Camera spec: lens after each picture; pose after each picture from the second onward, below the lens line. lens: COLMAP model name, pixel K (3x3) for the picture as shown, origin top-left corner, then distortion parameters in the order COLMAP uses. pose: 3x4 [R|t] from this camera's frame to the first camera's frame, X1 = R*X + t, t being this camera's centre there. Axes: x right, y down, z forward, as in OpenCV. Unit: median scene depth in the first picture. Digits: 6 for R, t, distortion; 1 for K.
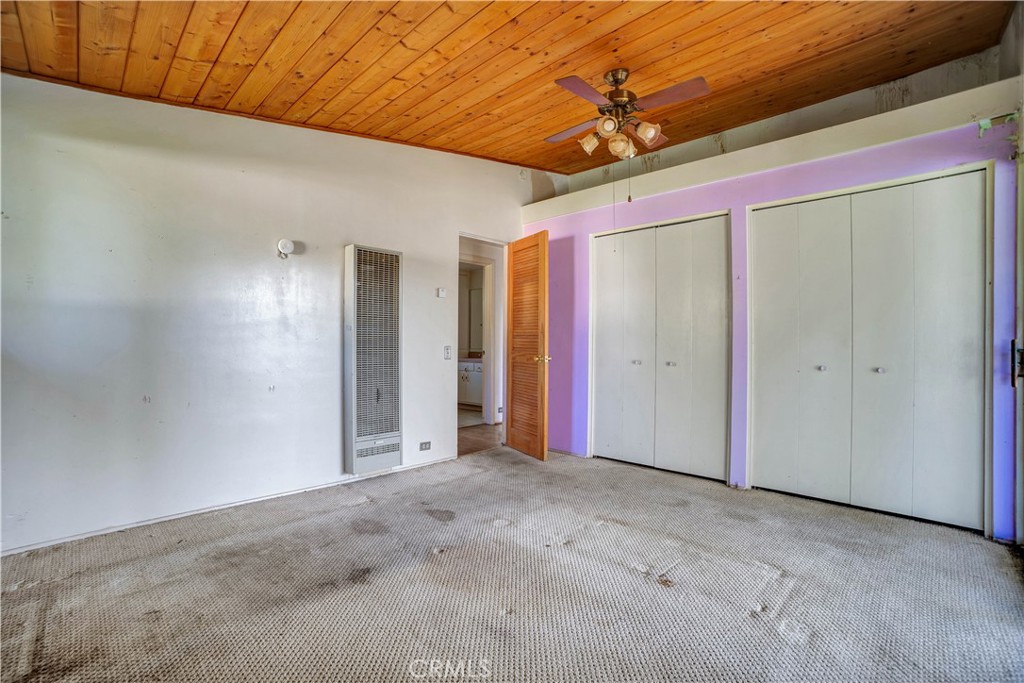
lens RADIAL K [[455.9, 0, 509.1], [0, 455.9, 341.7], [0, 0, 1]] dist [-0.062630, 0.007898]
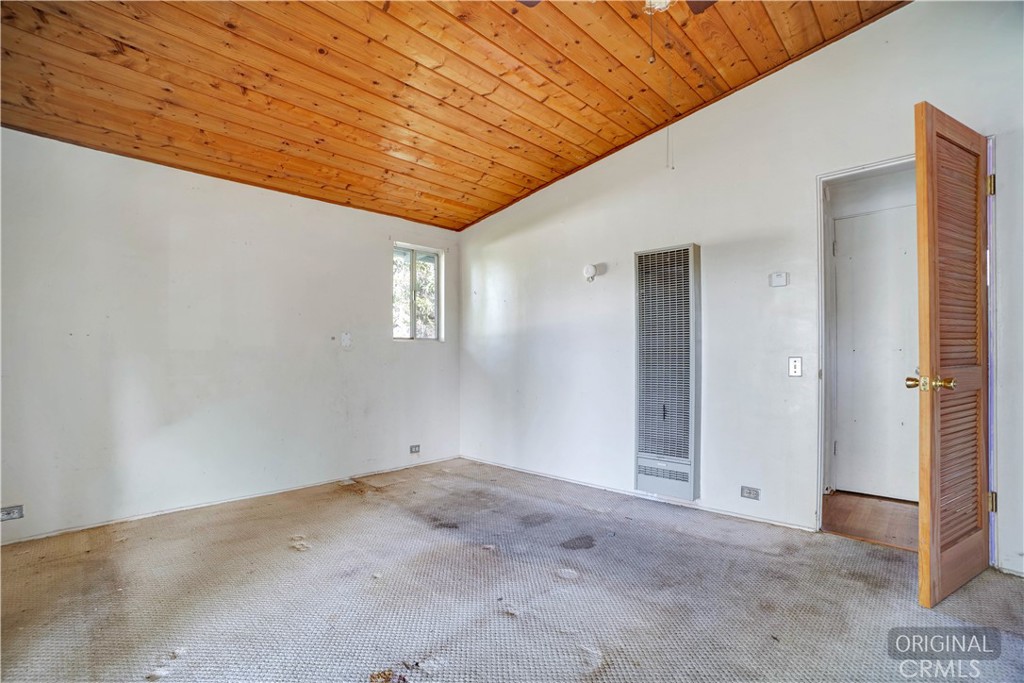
lens RADIAL K [[455.9, 0, 491.9], [0, 455.9, 356.5], [0, 0, 1]] dist [-0.062630, 0.007898]
pose [[0.008992, -0.006871, -0.999936, 0.660168], [0.009271, 0.999934, -0.006787, 0.012369], [0.999917, -0.009210, 0.009055, 0.717035]]
